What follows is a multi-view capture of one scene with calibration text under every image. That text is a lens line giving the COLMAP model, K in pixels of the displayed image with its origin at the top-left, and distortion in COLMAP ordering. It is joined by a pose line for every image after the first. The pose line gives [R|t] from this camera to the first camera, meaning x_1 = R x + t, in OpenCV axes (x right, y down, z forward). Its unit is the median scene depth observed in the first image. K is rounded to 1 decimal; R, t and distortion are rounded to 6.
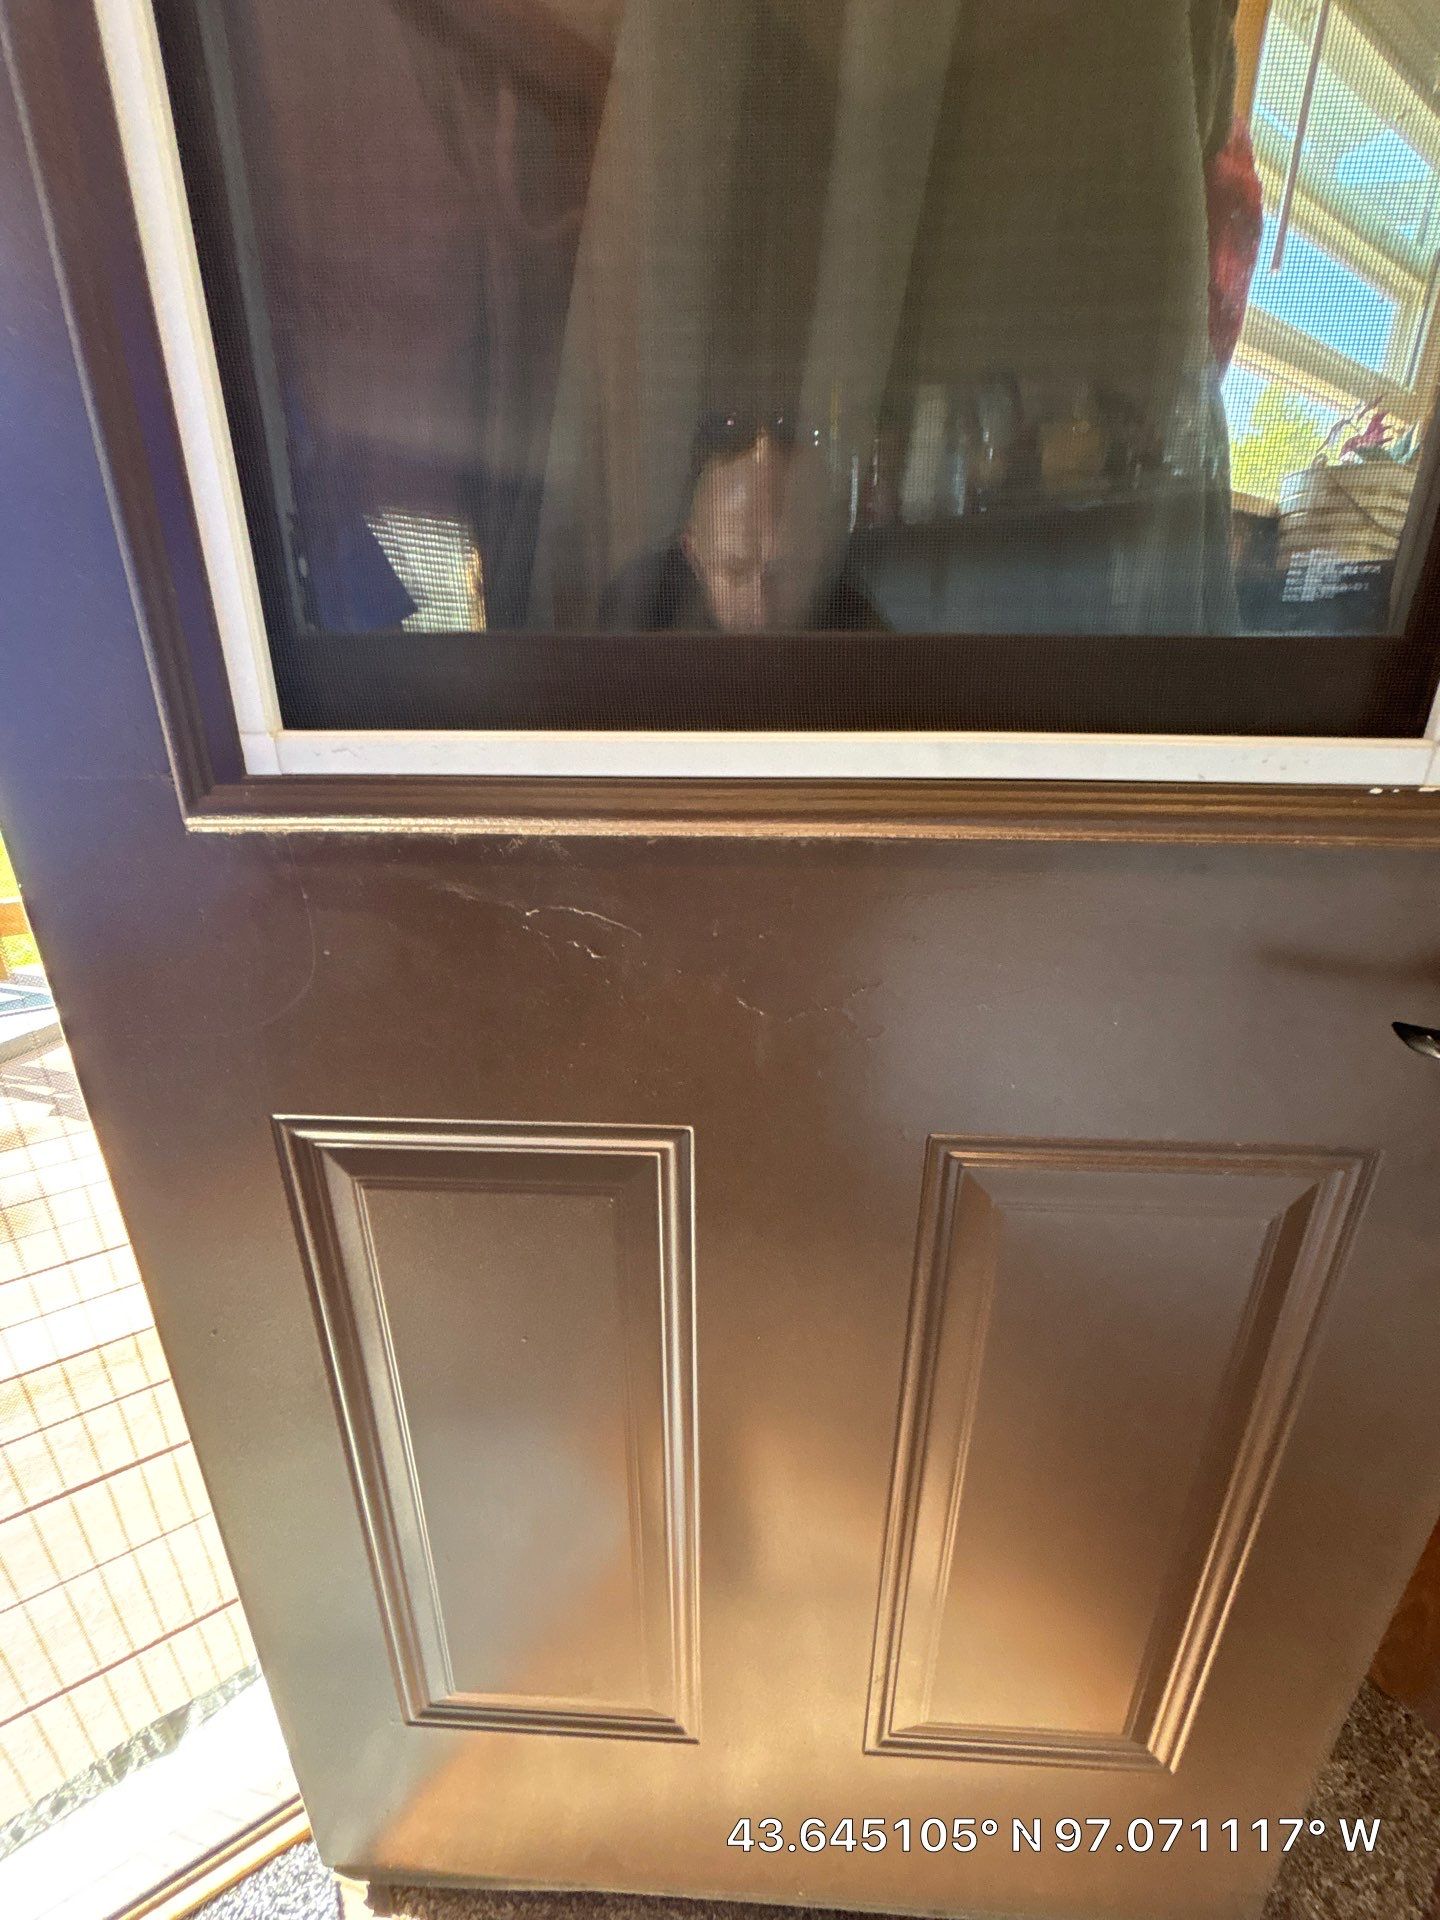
lens RADIAL K [[772.7, 0, 728.2], [0, 772.7, 952.7], [0, 0, 1]] dist [-0.000328, -0.000035]
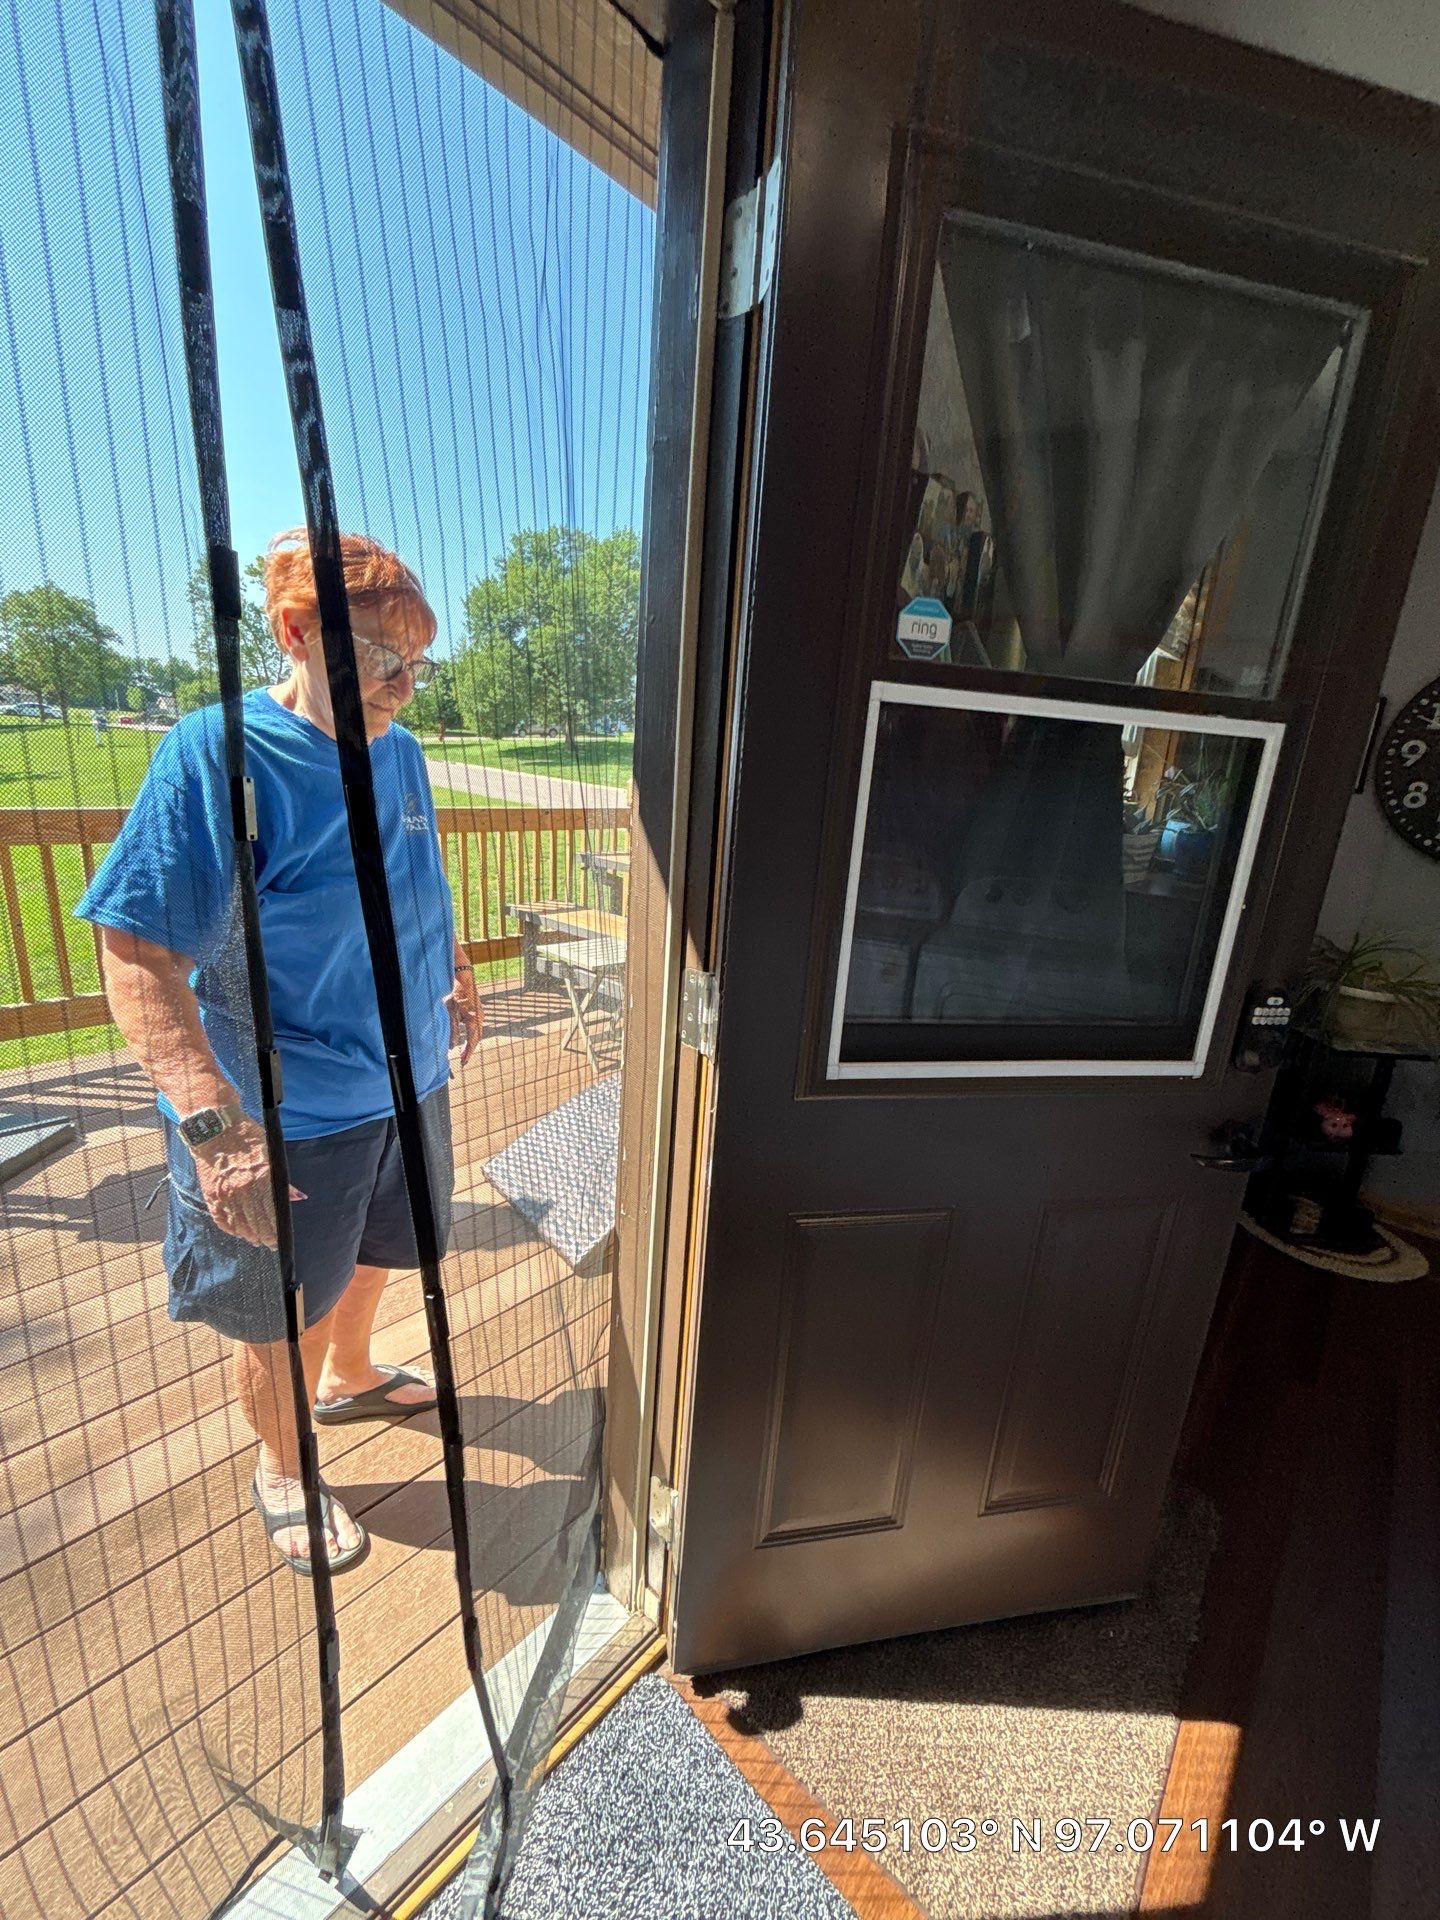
lens RADIAL K [[772.7, 0, 725.0], [0, 772.7, 959.6], [0, 0, 1]] dist [-0.000328, -0.000035]
pose [[0.966934, 0.002264, 0.255015, -0.968924], [0.017881, 0.996898, -0.076652, -0.264525], [-0.254398, 0.078678, 0.963894, -0.877116]]
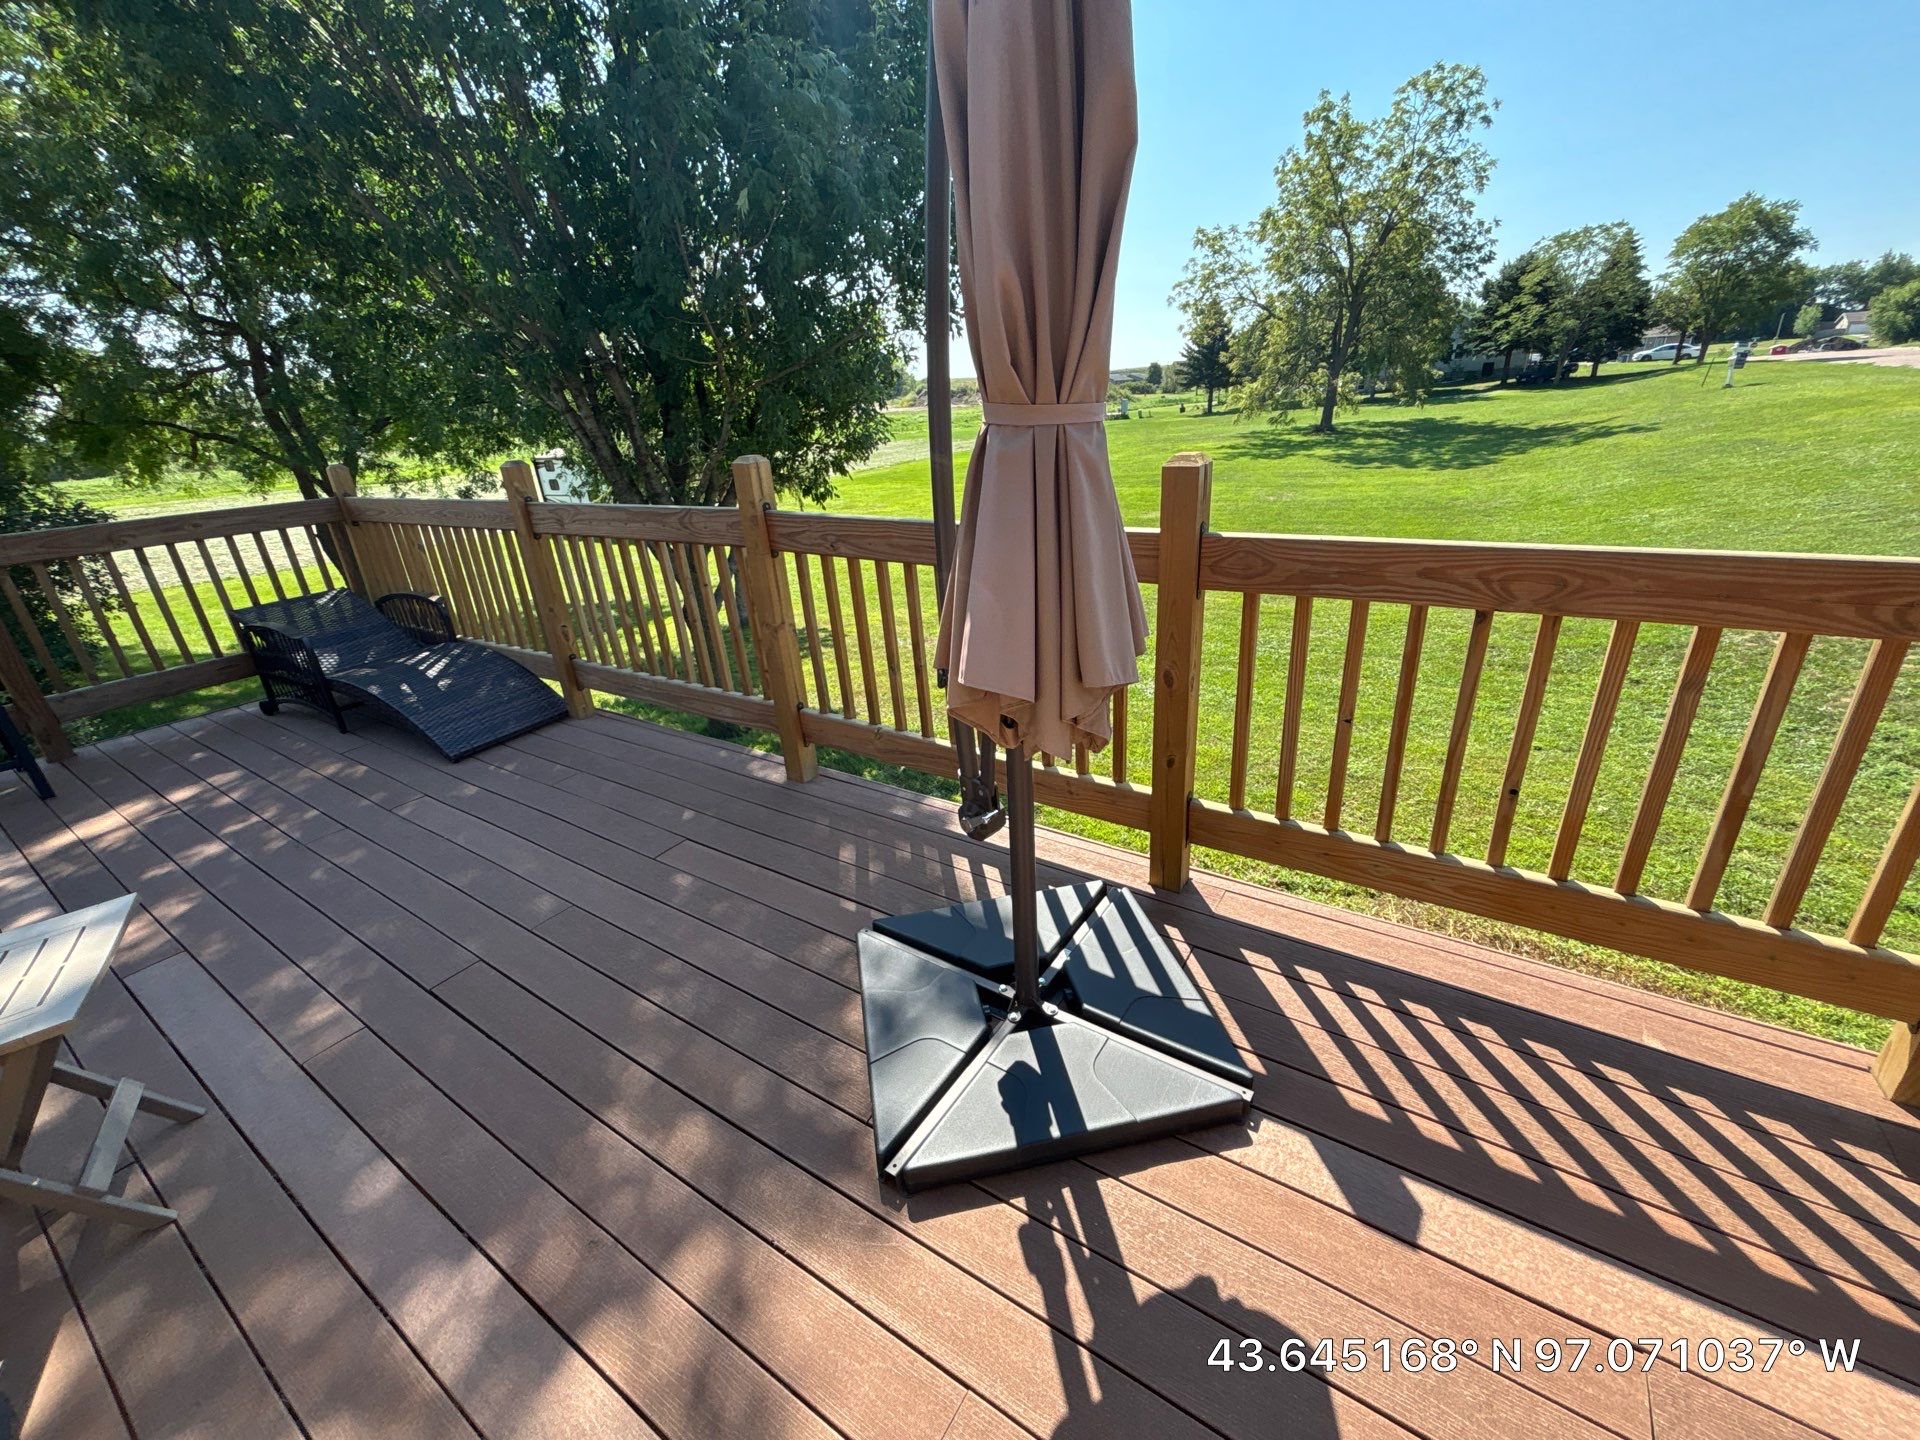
lens RADIAL K [[772.7, 0, 957.8], [0, 772.7, 705.4], [0, 0, 1]] dist [-0.000328, -0.000035]
pose [[0.397082, 0.322521, -0.859247, -1.941073], [-0.255545, 0.938050, 0.234005, -1.278426], [0.881489, 0.126657, 0.454902, 1.984566]]
